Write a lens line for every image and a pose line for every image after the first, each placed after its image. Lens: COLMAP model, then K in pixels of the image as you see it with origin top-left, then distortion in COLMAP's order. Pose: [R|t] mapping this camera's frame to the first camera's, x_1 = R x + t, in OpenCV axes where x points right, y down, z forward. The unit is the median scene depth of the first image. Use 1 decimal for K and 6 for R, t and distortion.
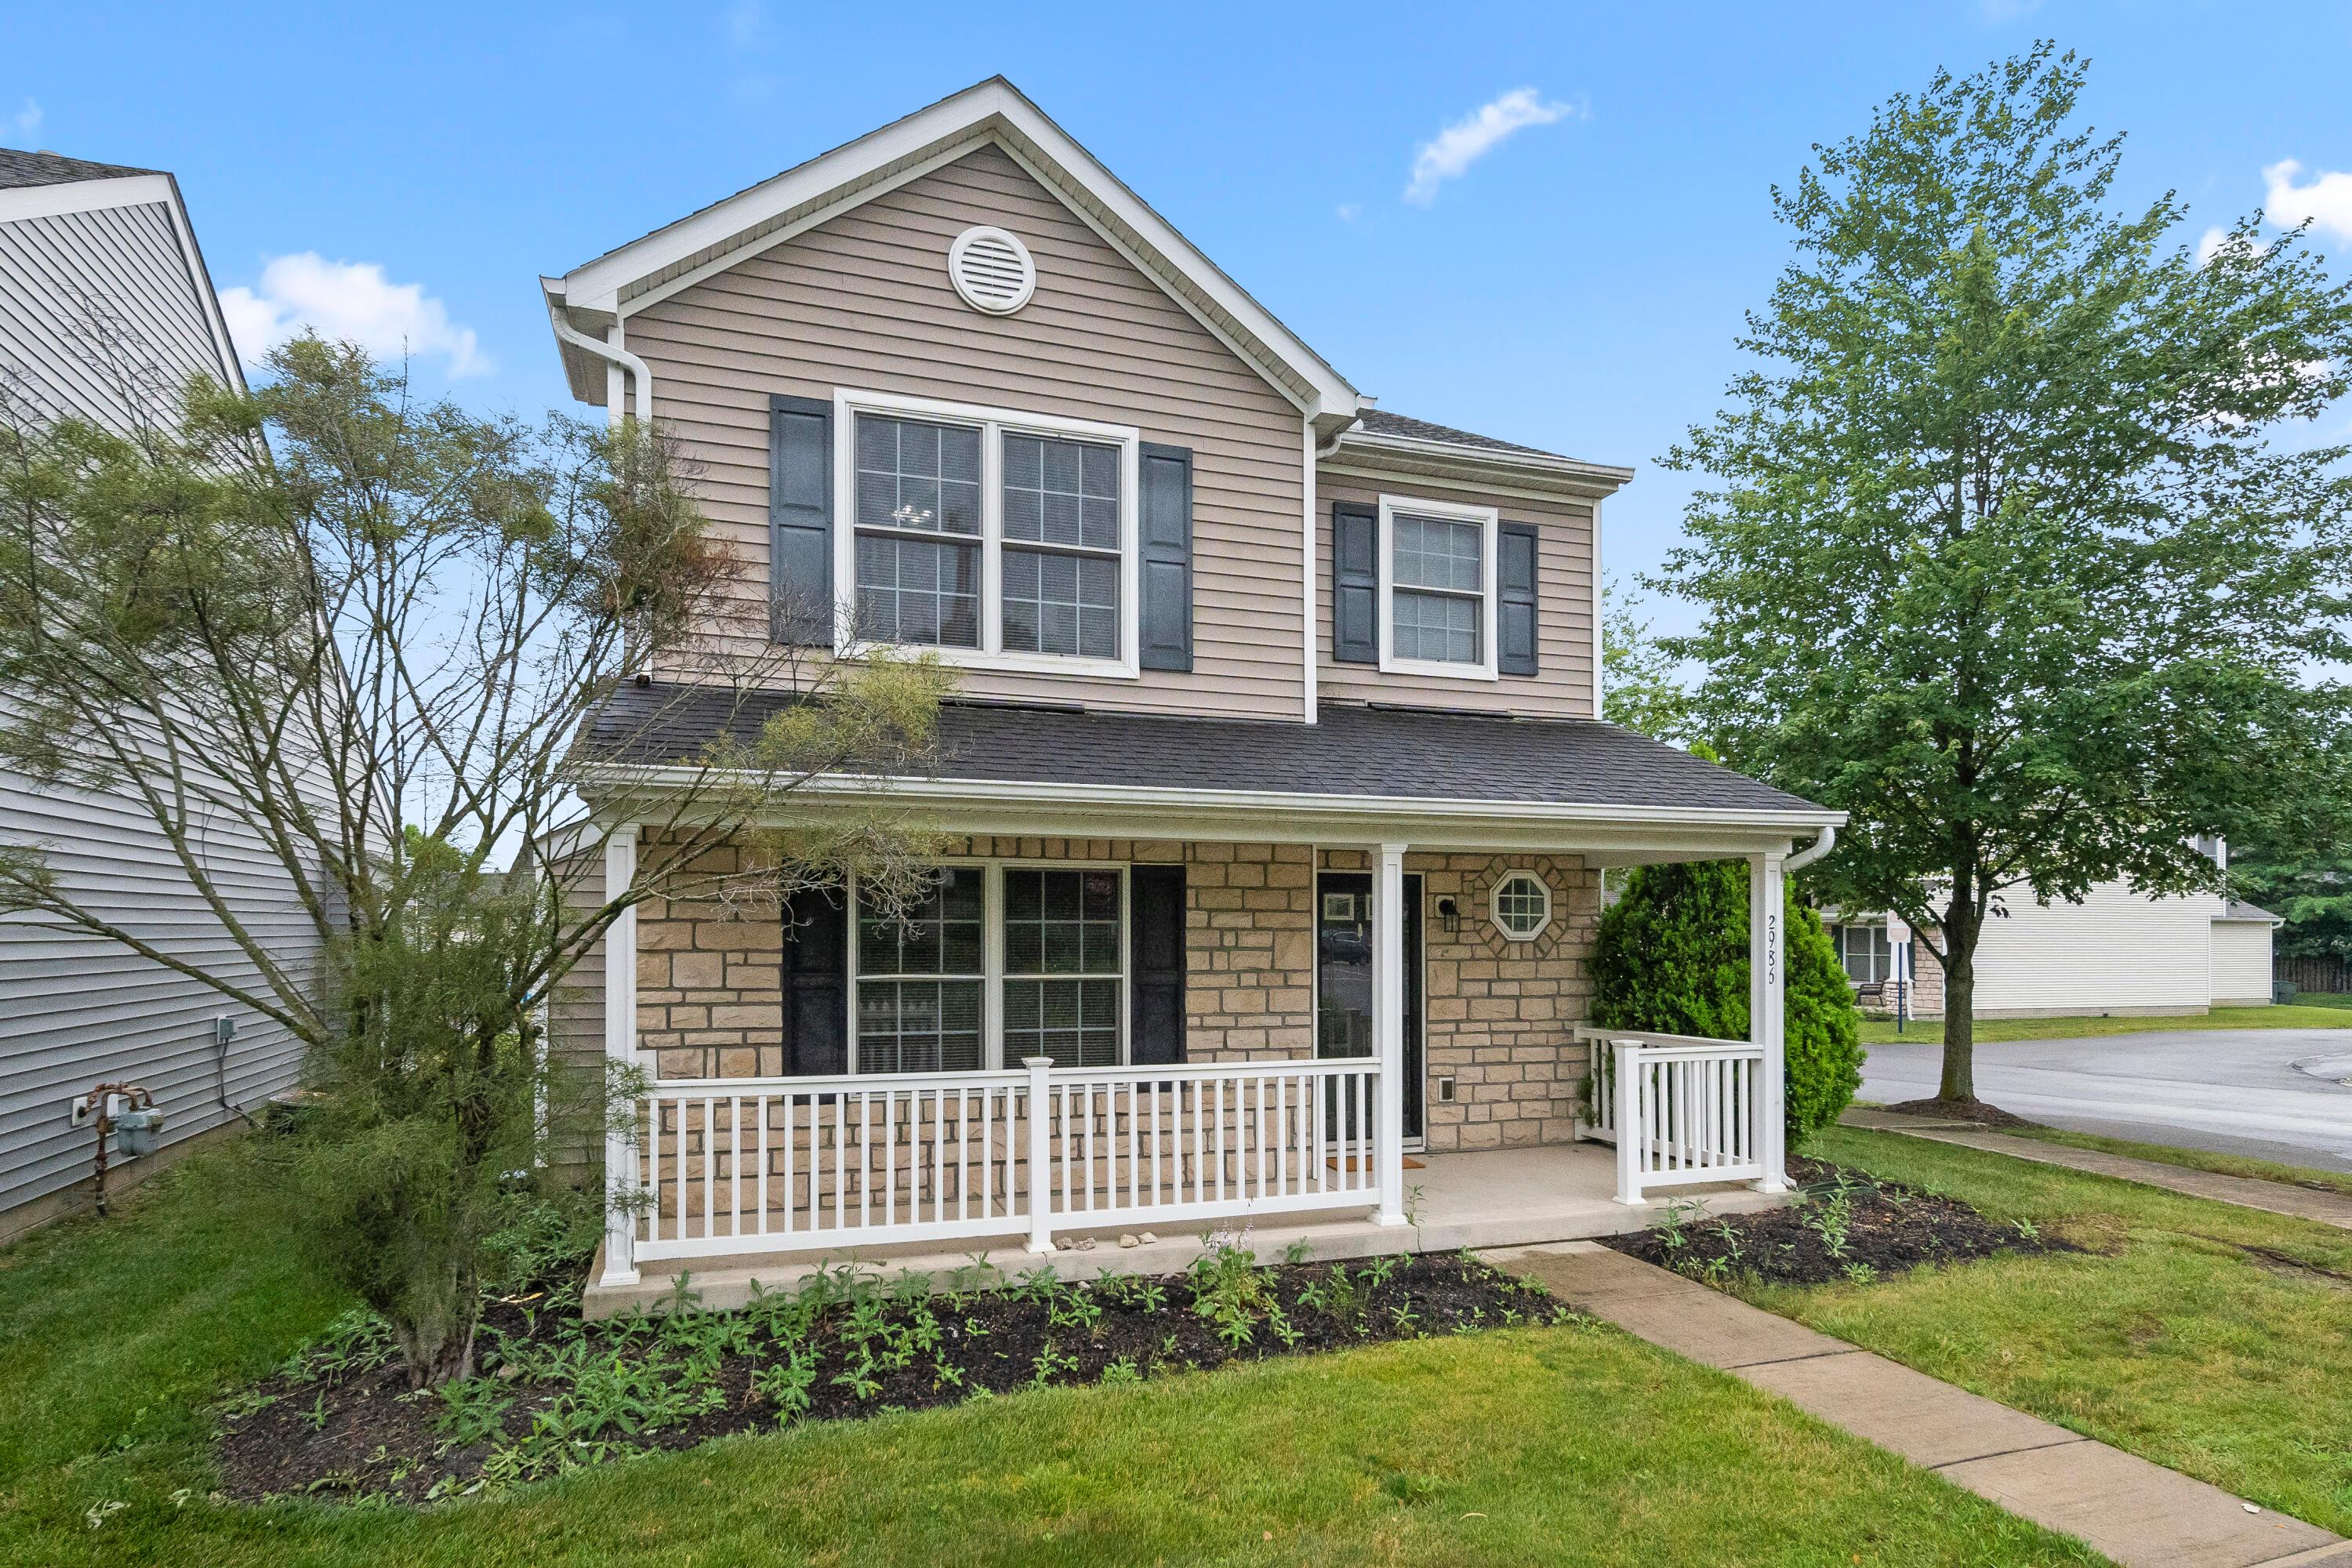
lens RADIAL K [[1361.3, 0, 1176.8], [0, 1361.3, 930.4], [0, 0, 1]] dist [-0.001635, -0.000660]
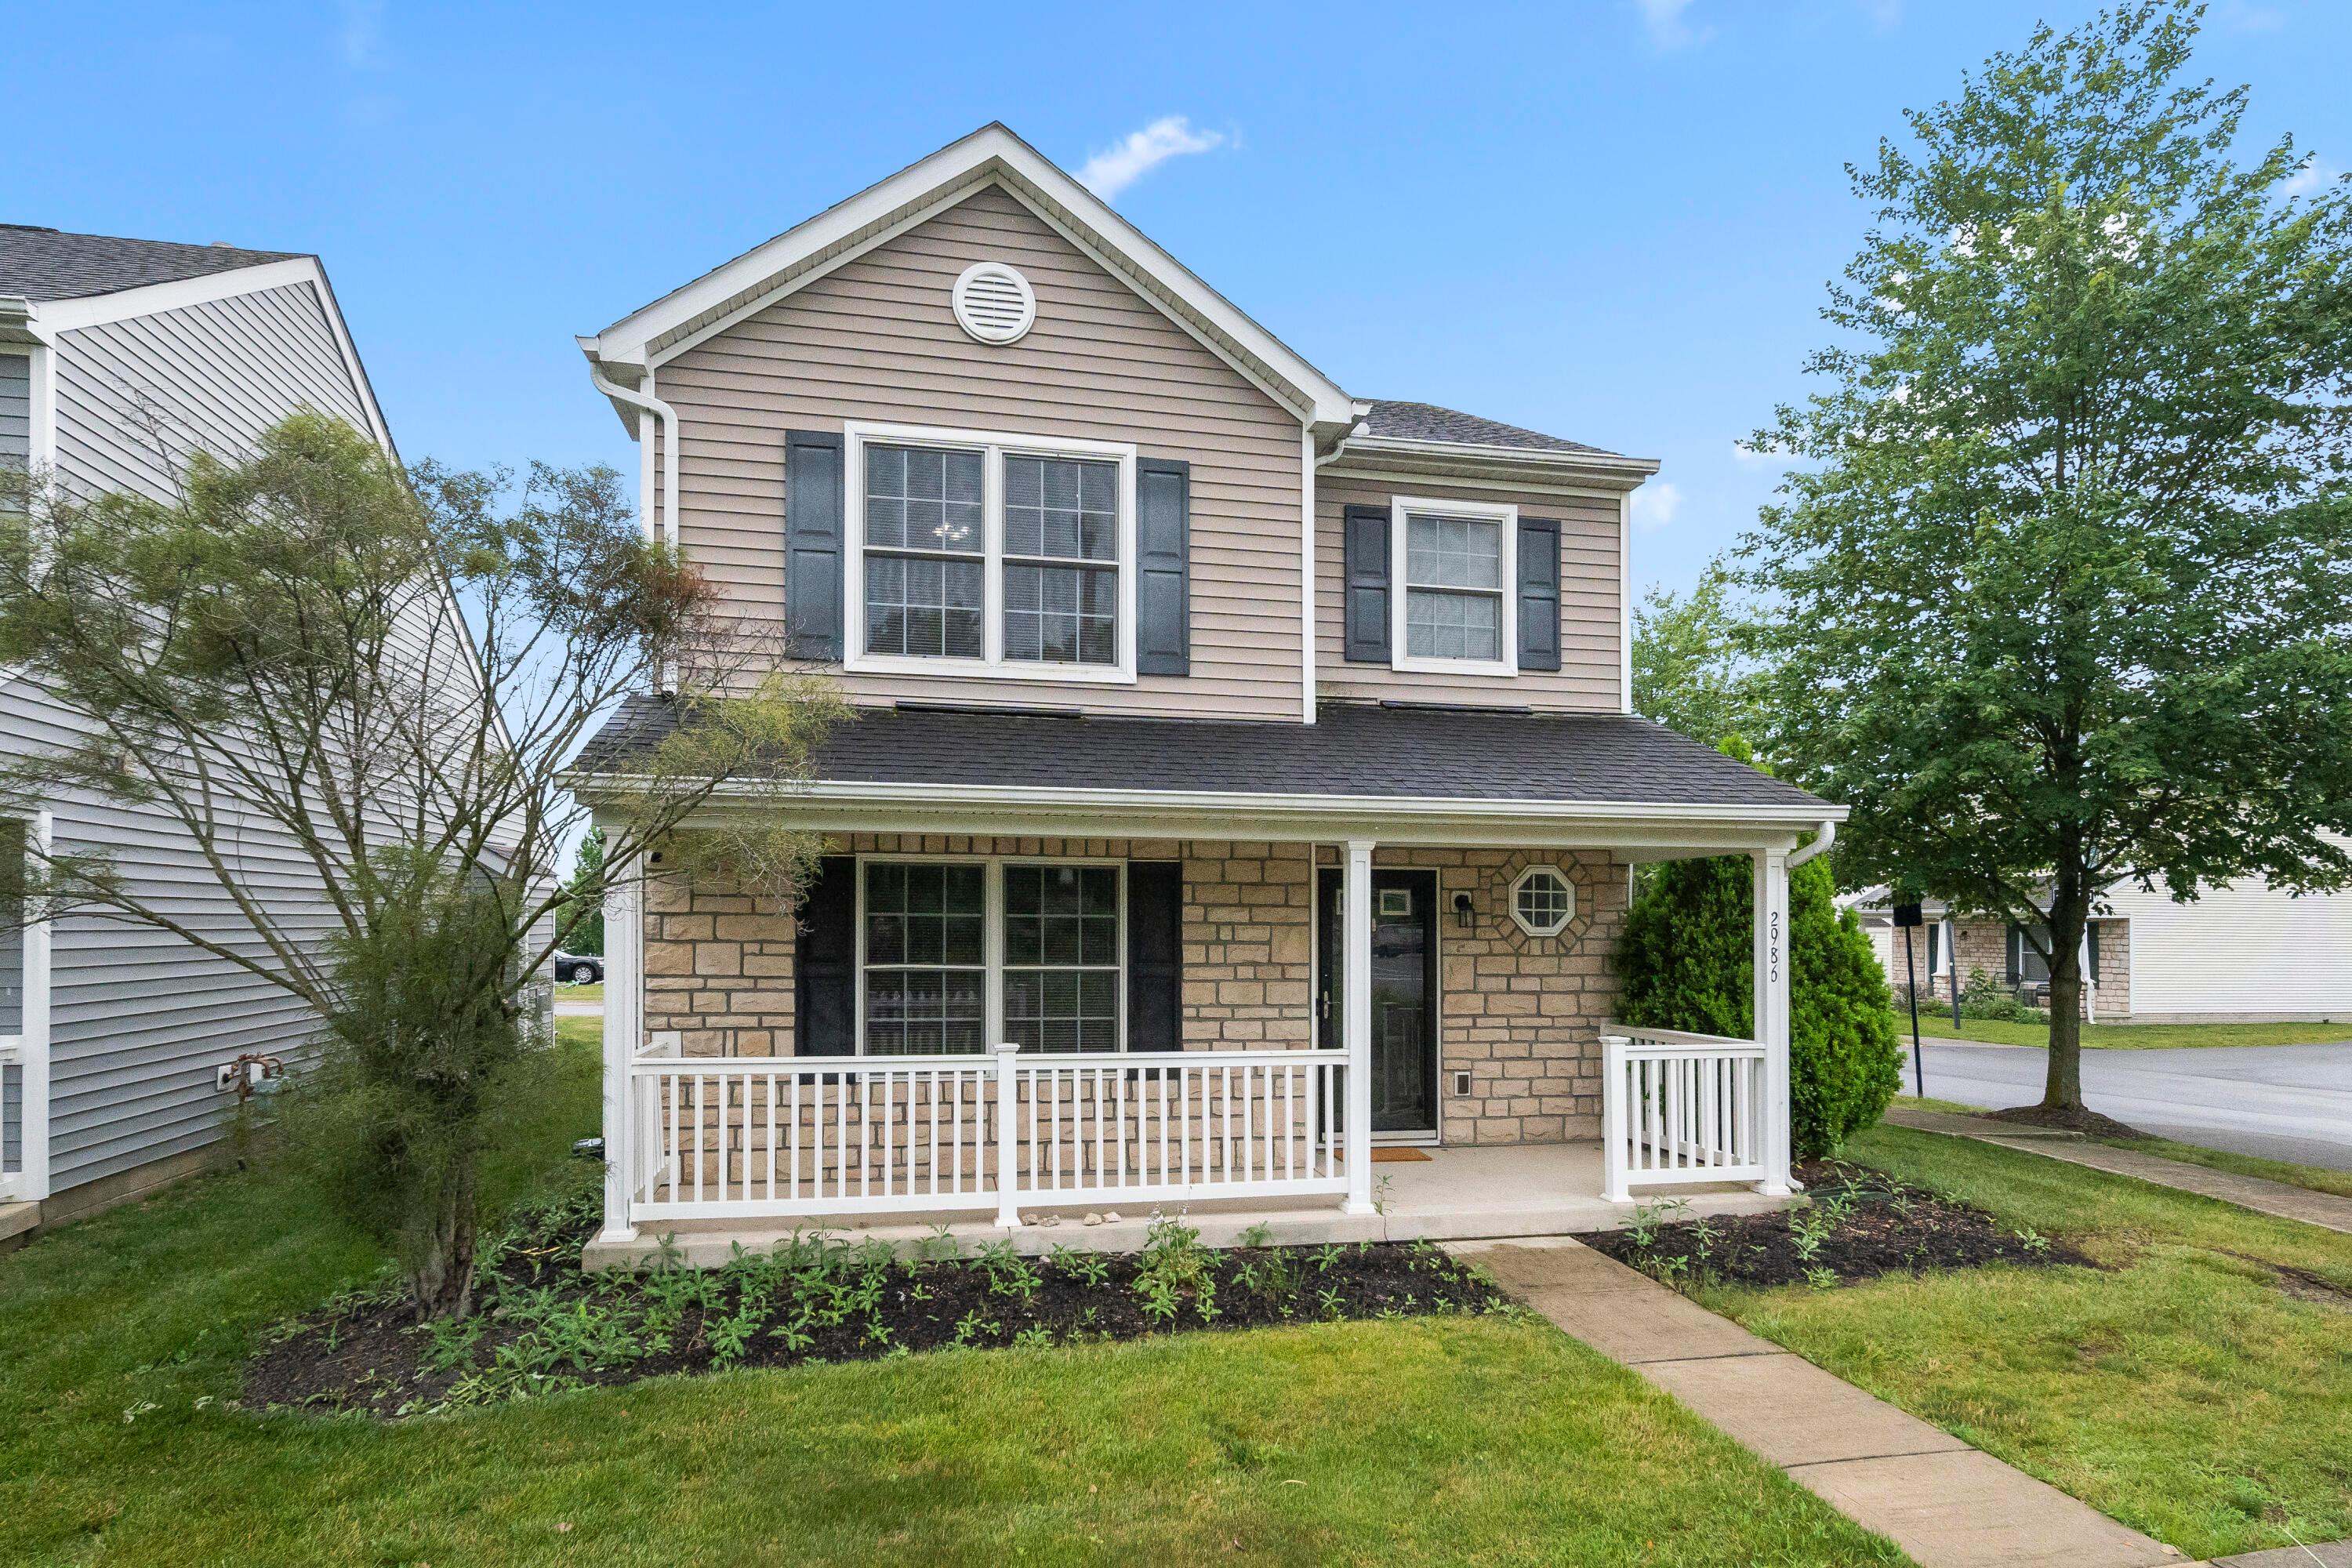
lens RADIAL K [[1361.3, 0, 1168.6], [0, 1361.3, 914.4], [0, 0, 1]] dist [-0.002579, 0.000163]
pose [[0.990846, 0.003521, -0.134952, 0.135922], [-0.004358, 0.999973, -0.005909, -0.001562], [0.134927, 0.006443, 0.990835, -0.030810]]
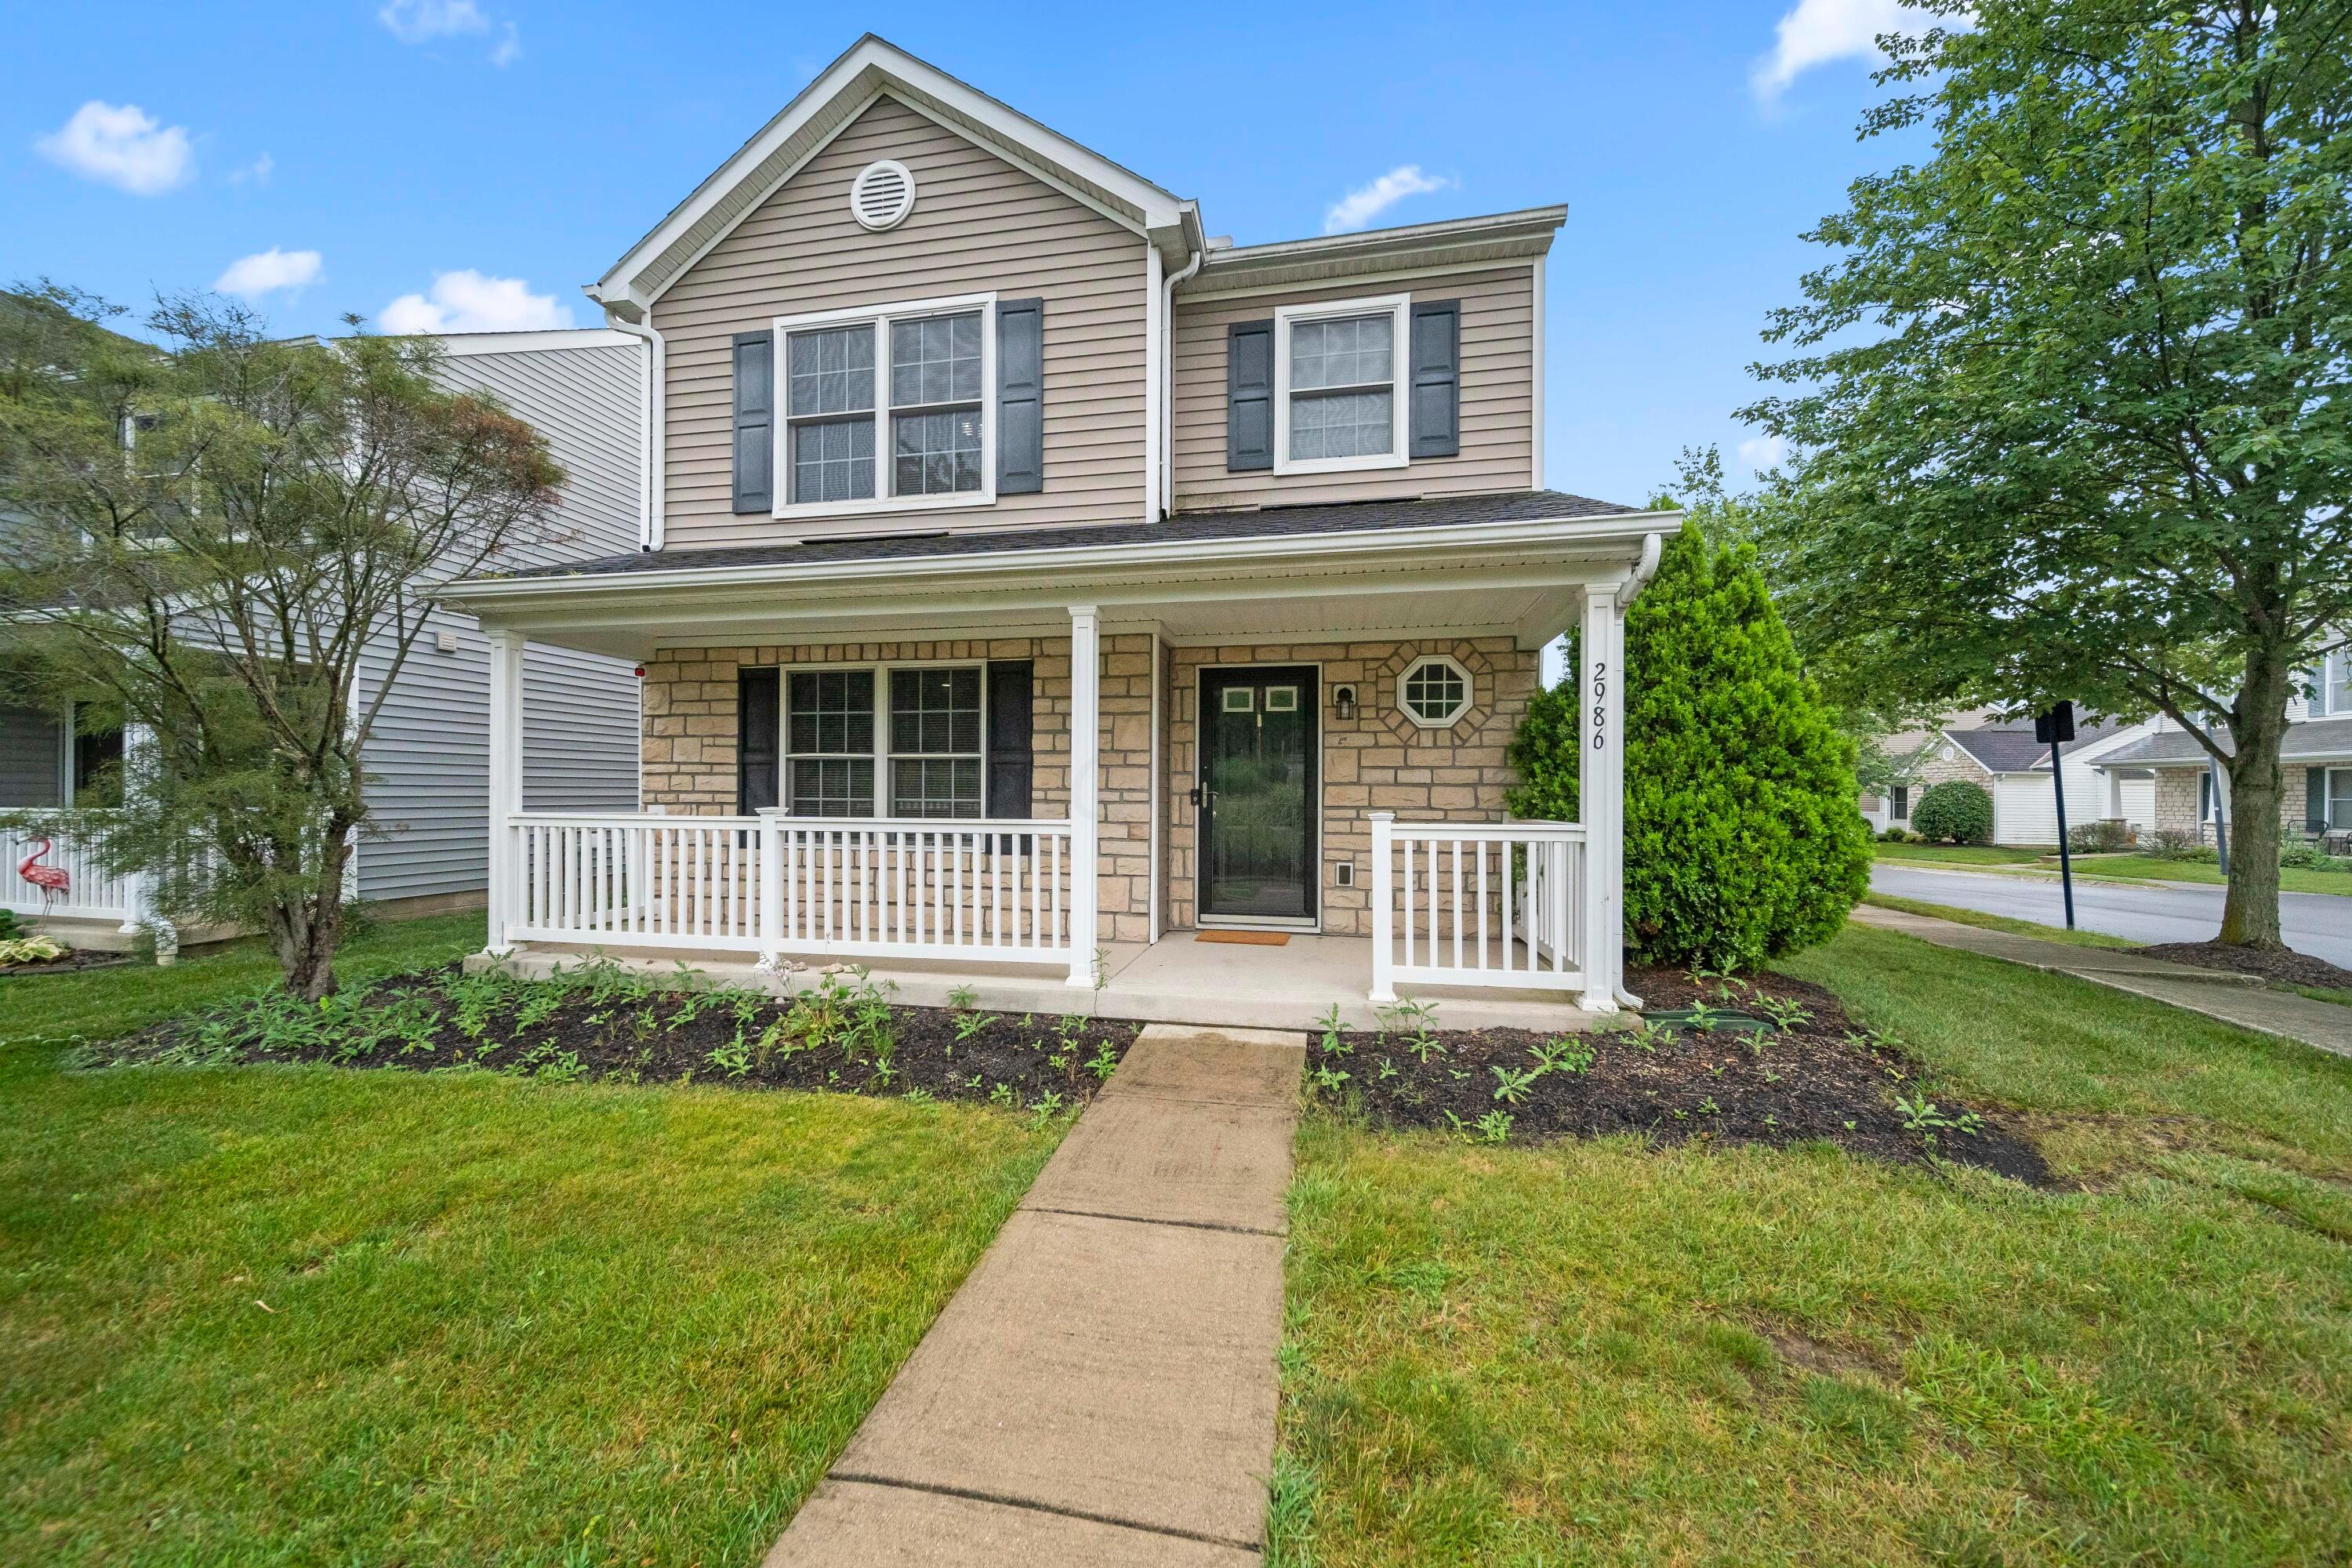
lens RADIAL K [[855.6, 0, 1171.7], [0, 855.6, 798.0], [0, 0, 1]] dist [0.000943, -0.002293]
pose [[0.853027, 0.003954, -0.521852, 0.484474], [-0.003059, 0.999992, 0.002575, 0.067107], [0.521858, -0.000600, 0.853032, 0.440465]]
